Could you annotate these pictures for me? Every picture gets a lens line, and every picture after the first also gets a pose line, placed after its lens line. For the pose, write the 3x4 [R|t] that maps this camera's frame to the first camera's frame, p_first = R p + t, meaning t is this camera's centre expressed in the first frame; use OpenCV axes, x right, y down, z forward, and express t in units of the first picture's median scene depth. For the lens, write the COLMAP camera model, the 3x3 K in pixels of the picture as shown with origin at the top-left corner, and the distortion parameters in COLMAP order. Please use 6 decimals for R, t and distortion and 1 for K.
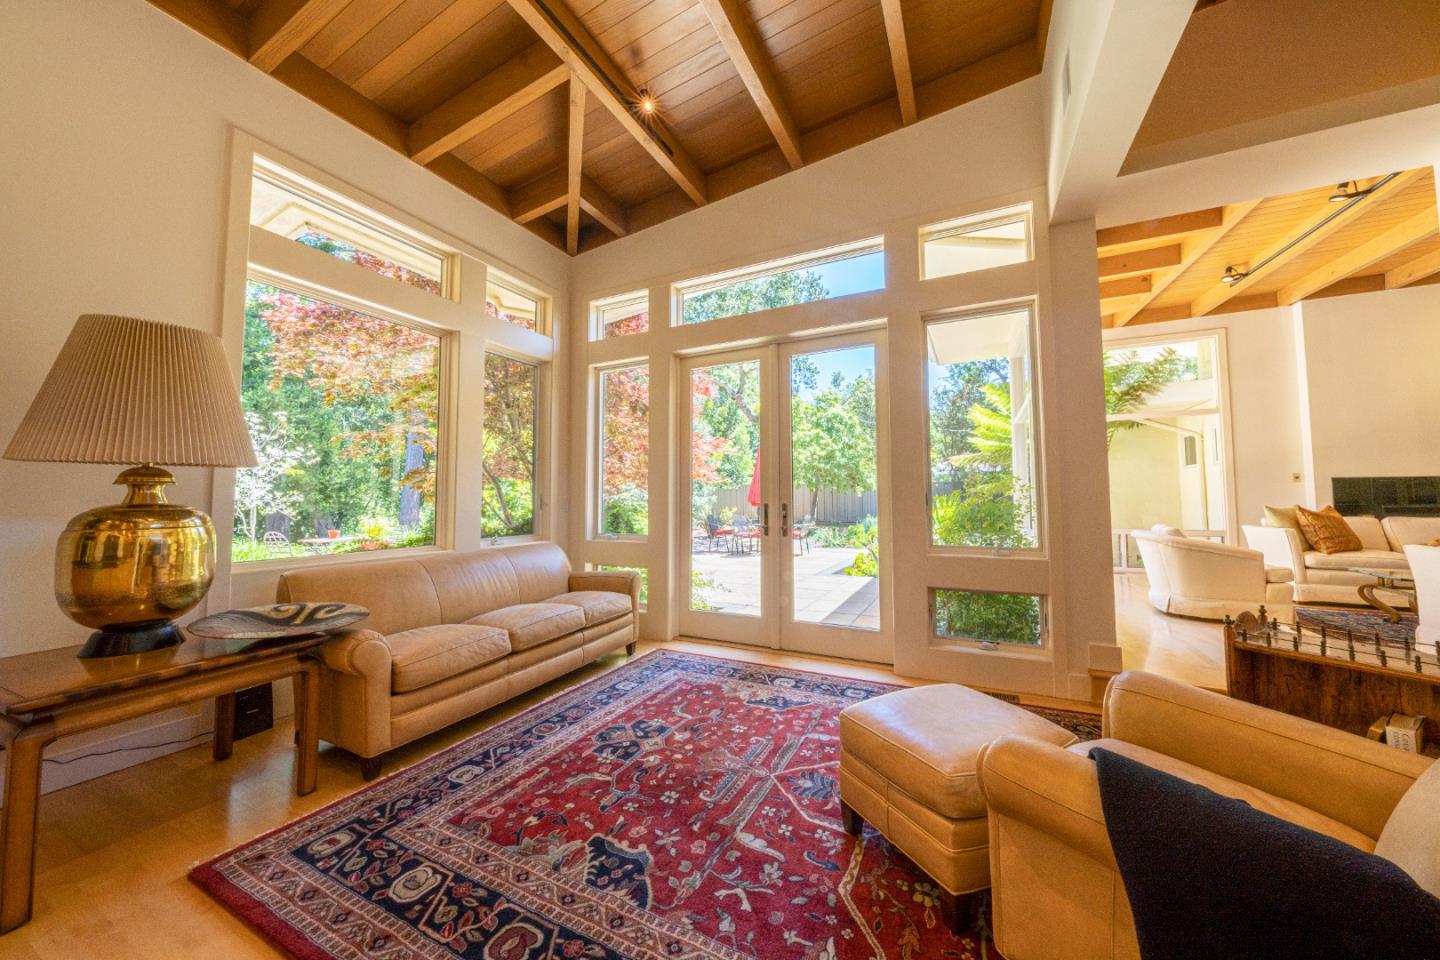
lens RADIAL K [[494.5, 0, 738.5], [0, 494.5, 472.2], [0, 0, 1]] dist [-0.030123, 0.006391]
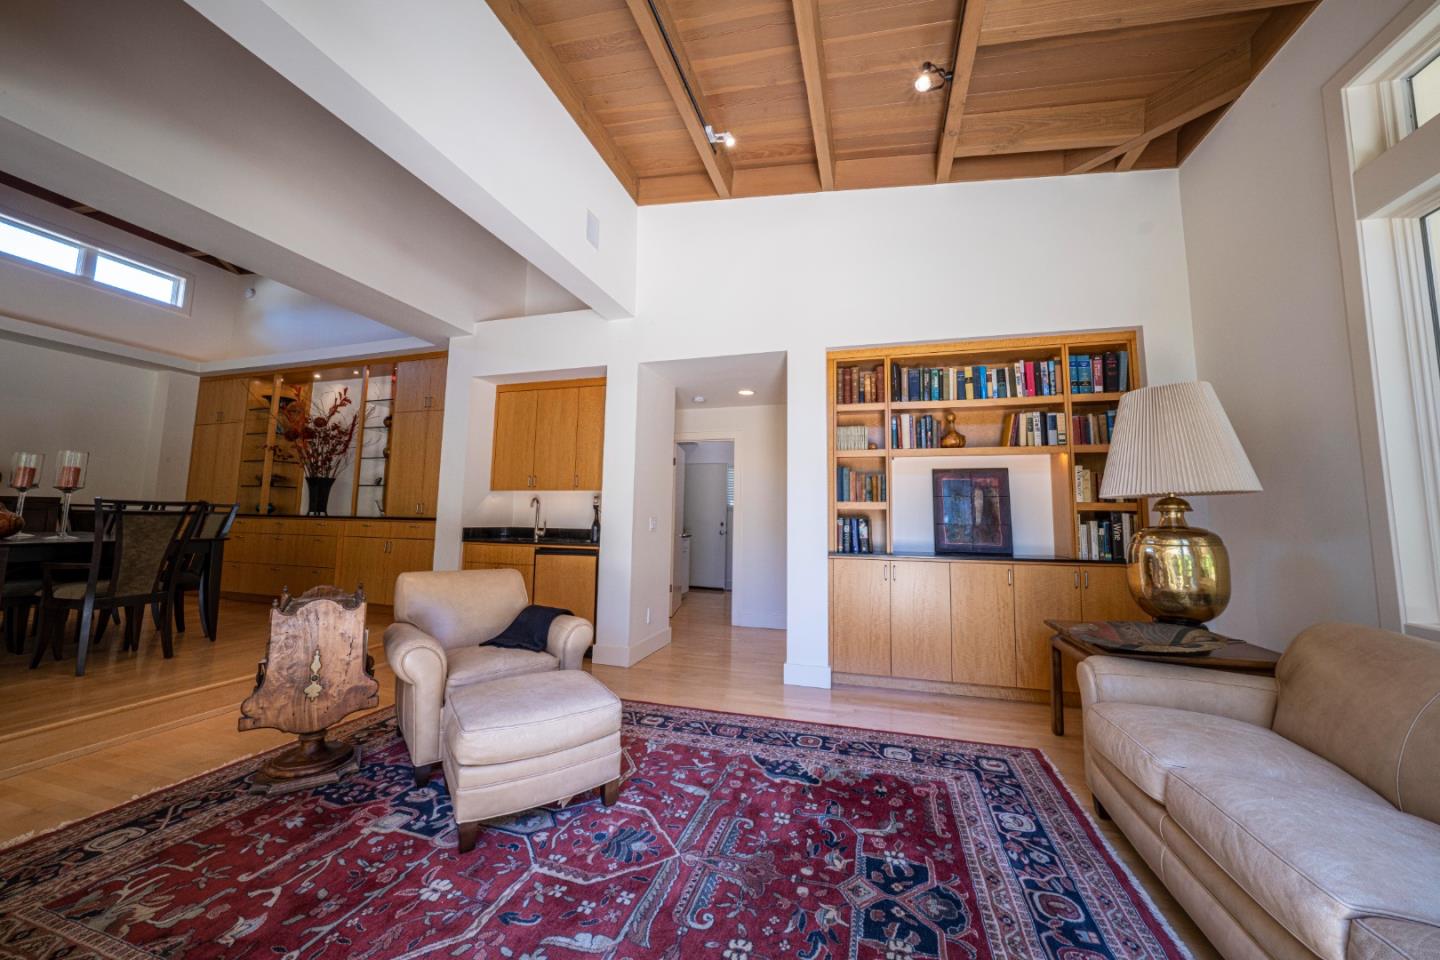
lens RADIAL K [[497.9, 0, 738.6], [0, 497.9, 472.2], [0, 0, 1]] dist [-0.030313, 0.006566]
pose [[-0.985042, -0.025954, -0.170349, 0.137485], [-0.000415, 0.988947, -0.148272, 0.118373], [0.172314, -0.145983, -0.974165, 2.103372]]
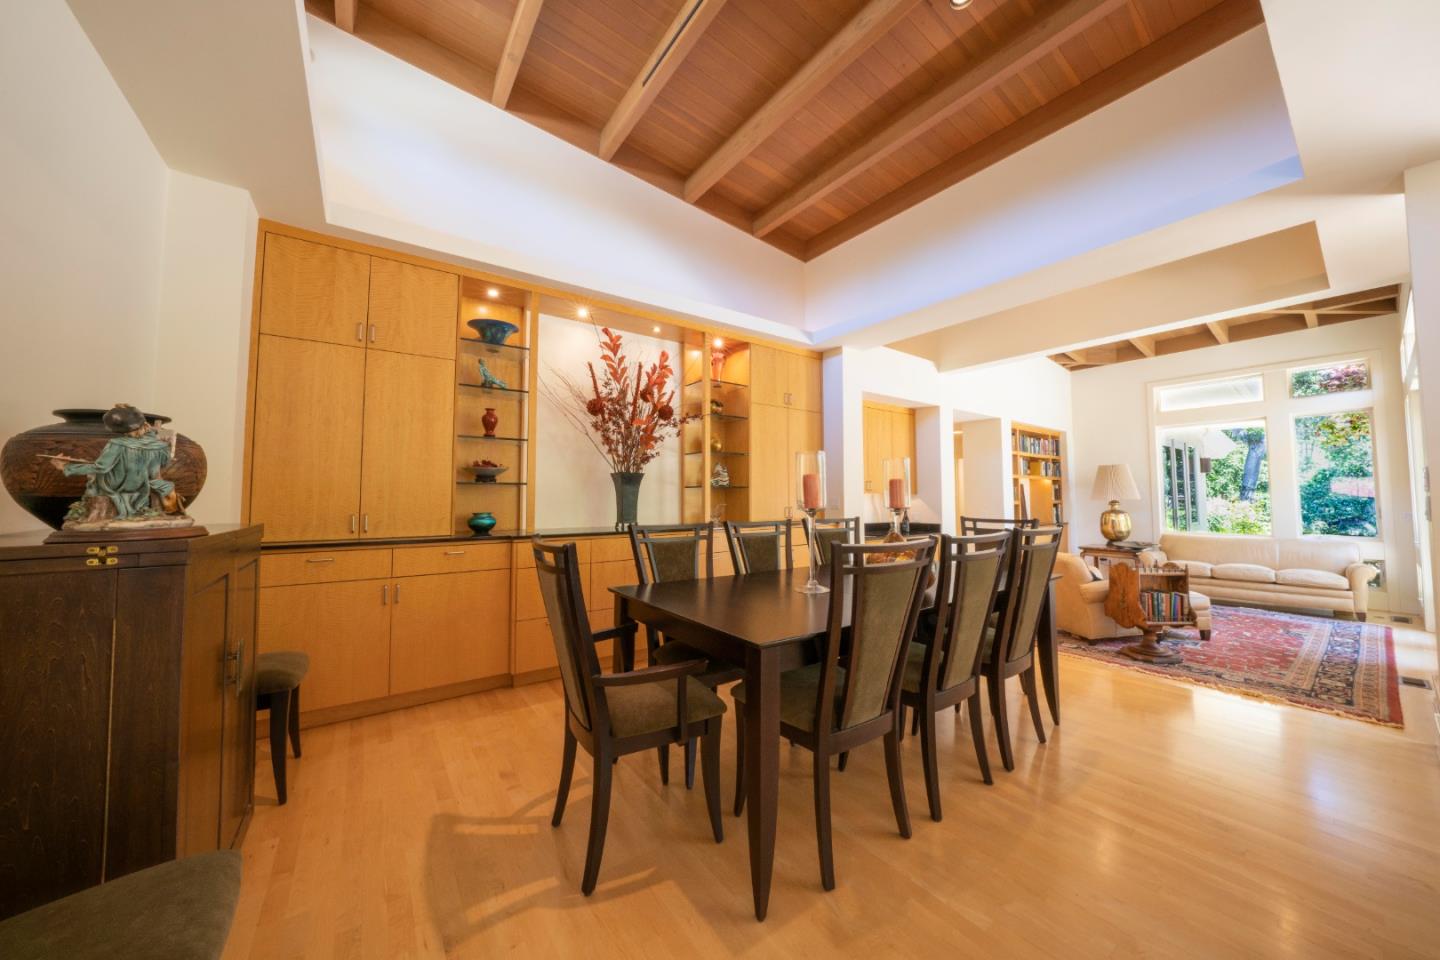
lens RADIAL K [[494.5, 0, 738.5], [0, 494.5, 472.2], [0, 0, 1]] dist [-0.030123, 0.006391]
pose [[-0.468162, -0.036876, -0.882873, 3.753054], [0.054618, 0.996011, -0.070564, -0.129198], [0.881953, -0.081256, -0.464281, 0.161139]]
